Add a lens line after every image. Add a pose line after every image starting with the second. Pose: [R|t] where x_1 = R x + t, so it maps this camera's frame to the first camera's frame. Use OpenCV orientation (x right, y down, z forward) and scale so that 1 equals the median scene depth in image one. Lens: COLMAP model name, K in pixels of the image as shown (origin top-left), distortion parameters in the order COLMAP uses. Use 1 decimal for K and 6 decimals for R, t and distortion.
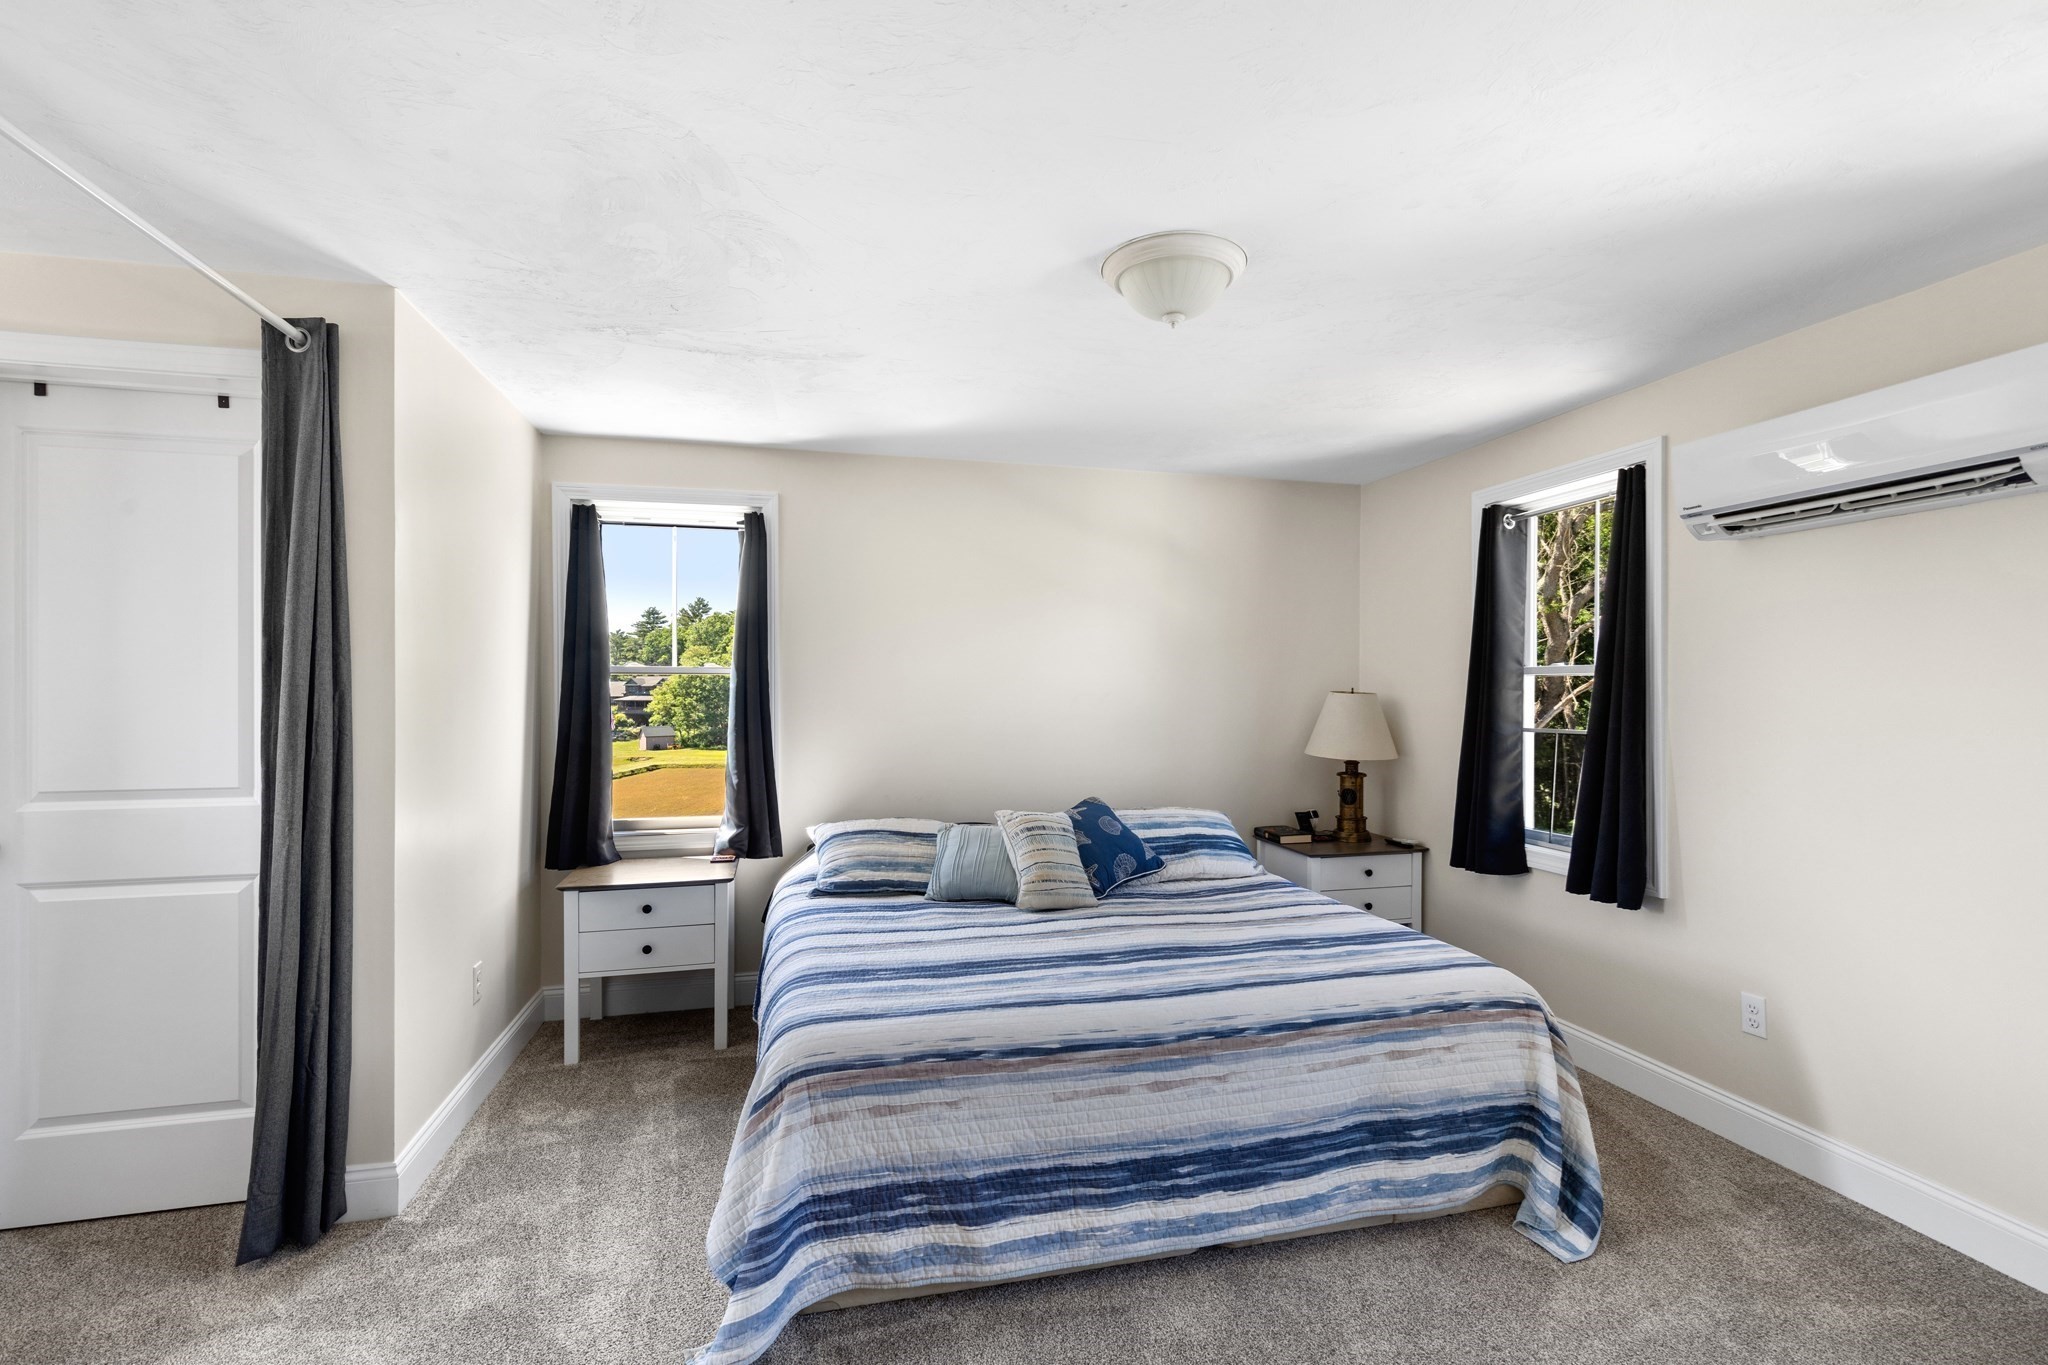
lens RADIAL K [[931.4, 0, 1034.2], [0, 931.4, 683.5], [0, 0, 1]] dist [0.010155, -0.000181]
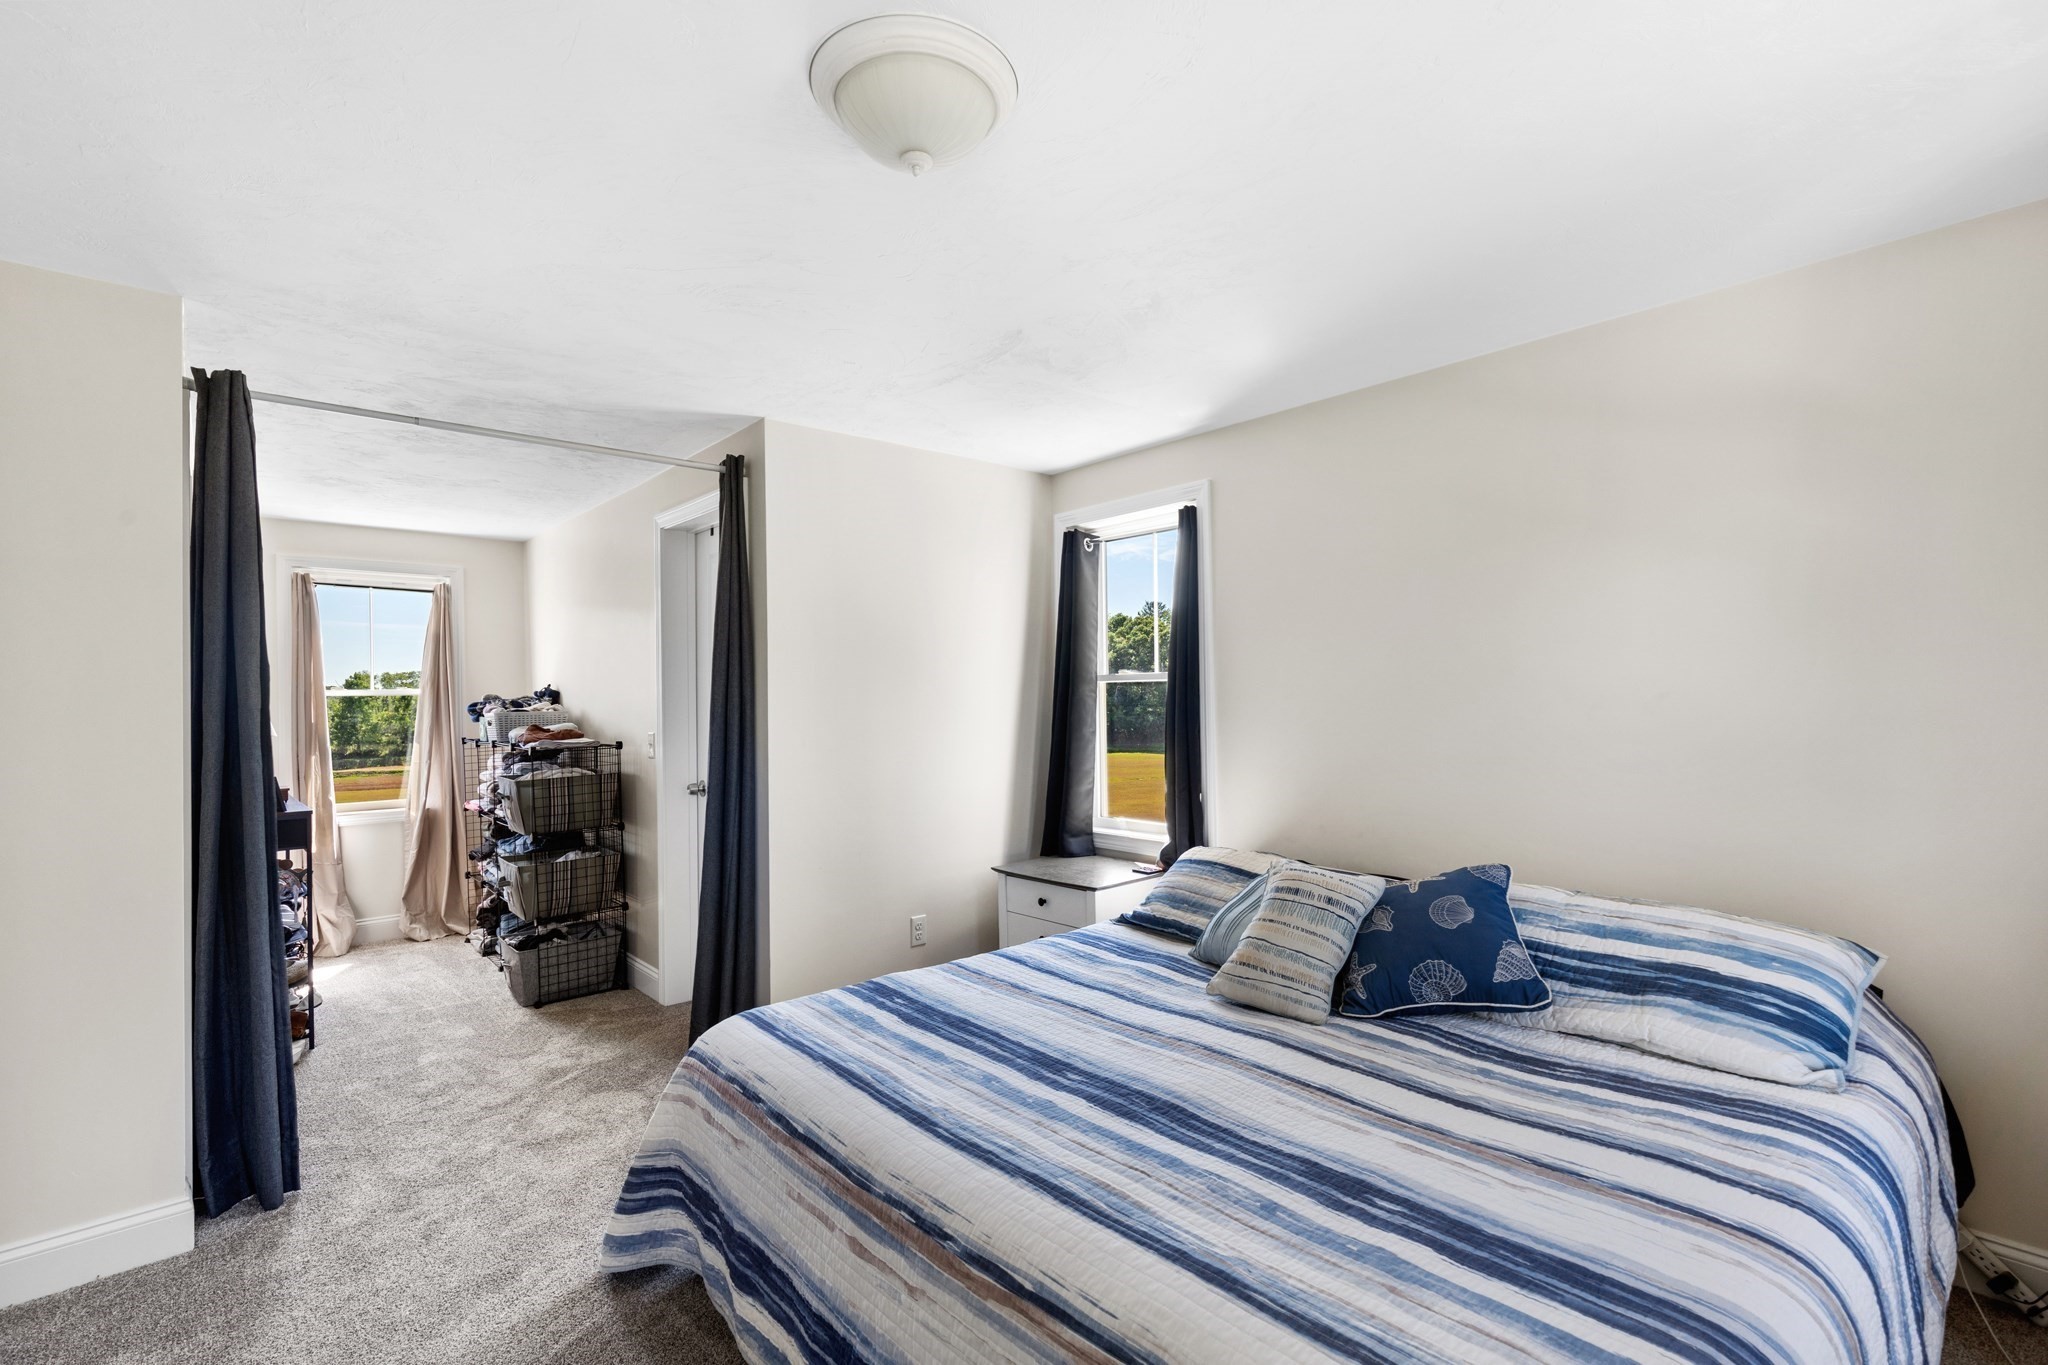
lens RADIAL K [[931.4, 0, 1031.1], [0, 931.4, 684.7], [0, 0, 1]] dist [0.010155, -0.000181]
pose [[0.465283, -0.019041, -0.884957, 0.702307], [0.018474, 0.999760, -0.011798, 0.006245], [0.884969, -0.010859, 0.465523, 0.654298]]
